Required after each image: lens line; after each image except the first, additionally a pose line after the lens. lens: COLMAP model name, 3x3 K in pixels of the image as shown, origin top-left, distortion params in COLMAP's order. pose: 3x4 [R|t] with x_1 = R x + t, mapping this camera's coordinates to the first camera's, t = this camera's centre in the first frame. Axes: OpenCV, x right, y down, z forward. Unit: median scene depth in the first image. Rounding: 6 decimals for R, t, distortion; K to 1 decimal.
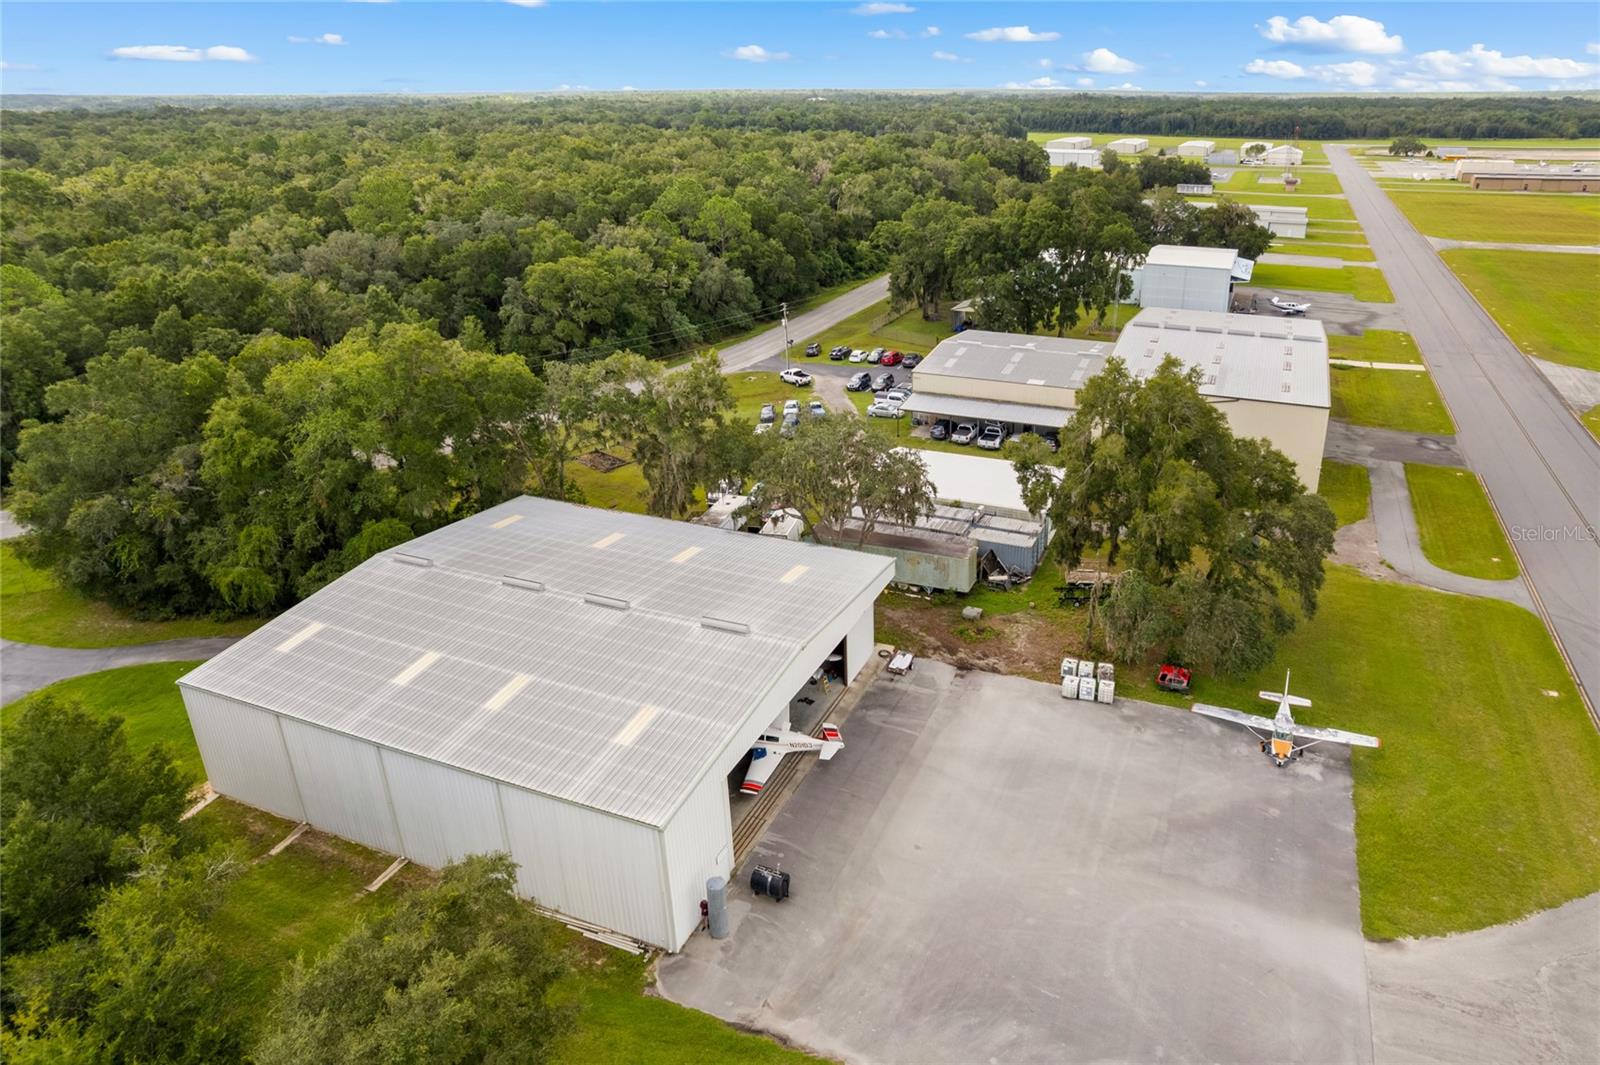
lens RADIAL K [[1023.6, 0, 892.6], [0, 1023.6, 535.2], [0, 0, 1]] dist [-0.025830, 0.005024]
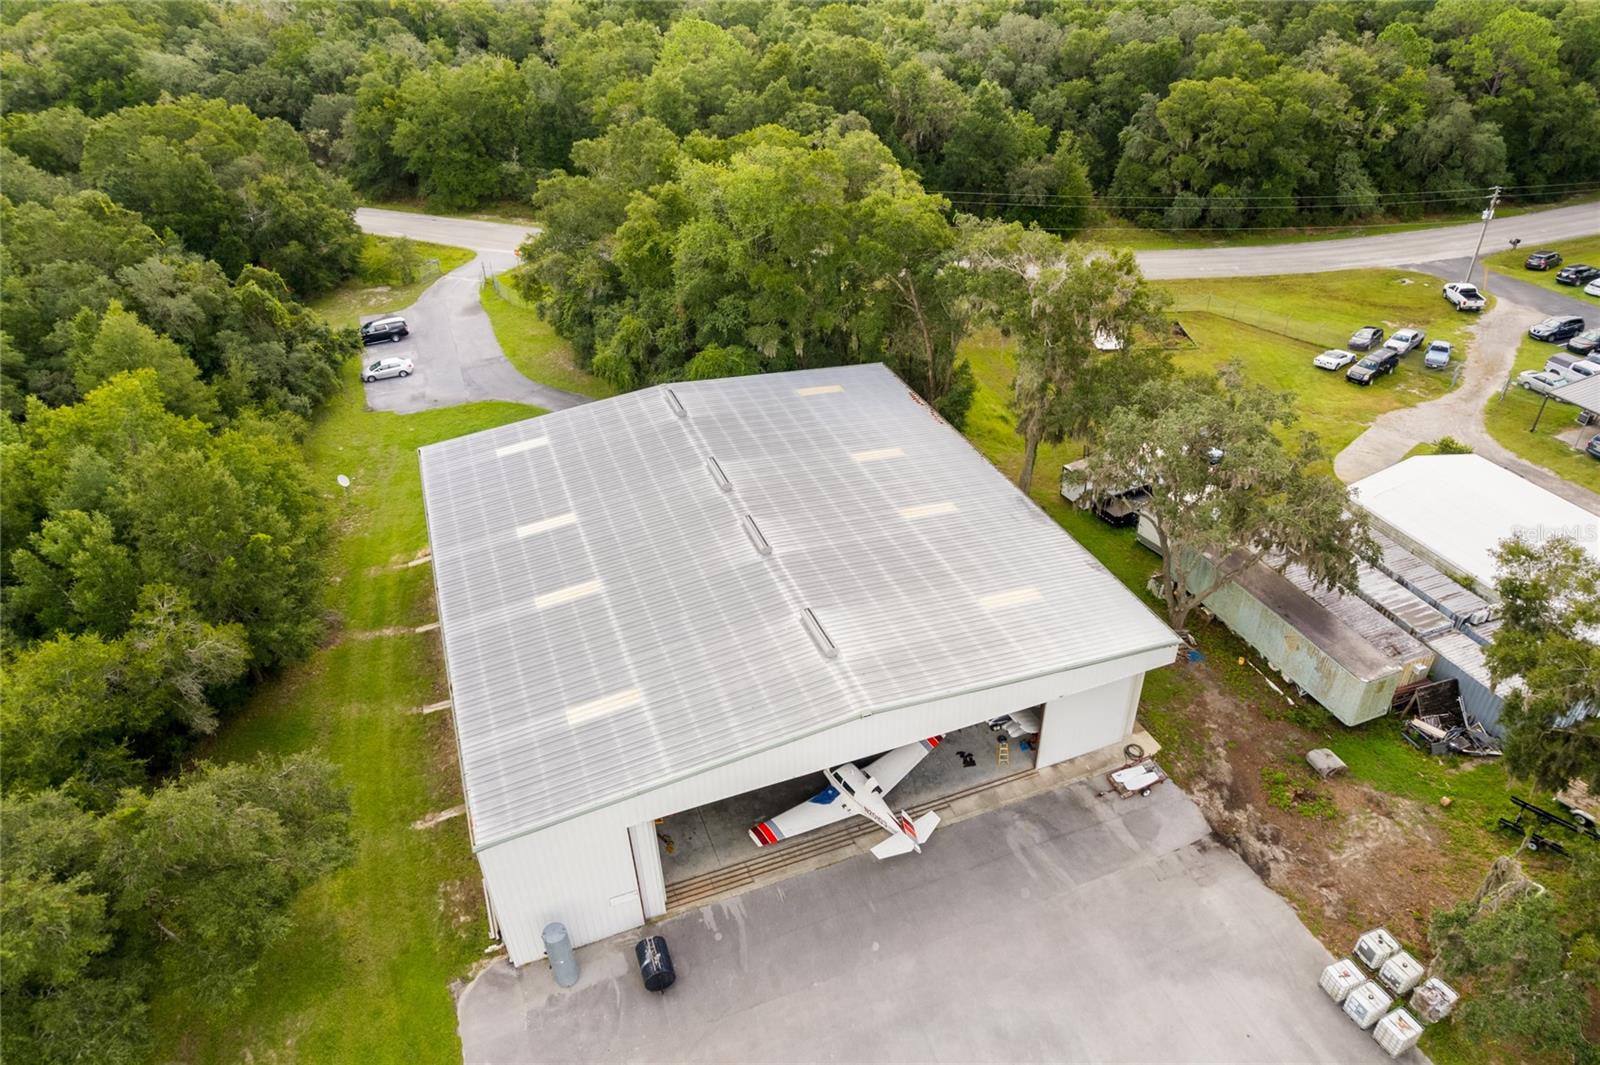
lens RADIAL K [[1006.2, 0, 874.7], [0, 1006.2, 527.1], [0, 0, 1]] dist [-0.073938, 0.084967]
pose [[0.667127, 0.412311, -0.620436, 0.209542], [-0.289647, 0.910897, 0.293891, -0.153305], [0.686328, -0.016356, 0.727108, 0.358928]]
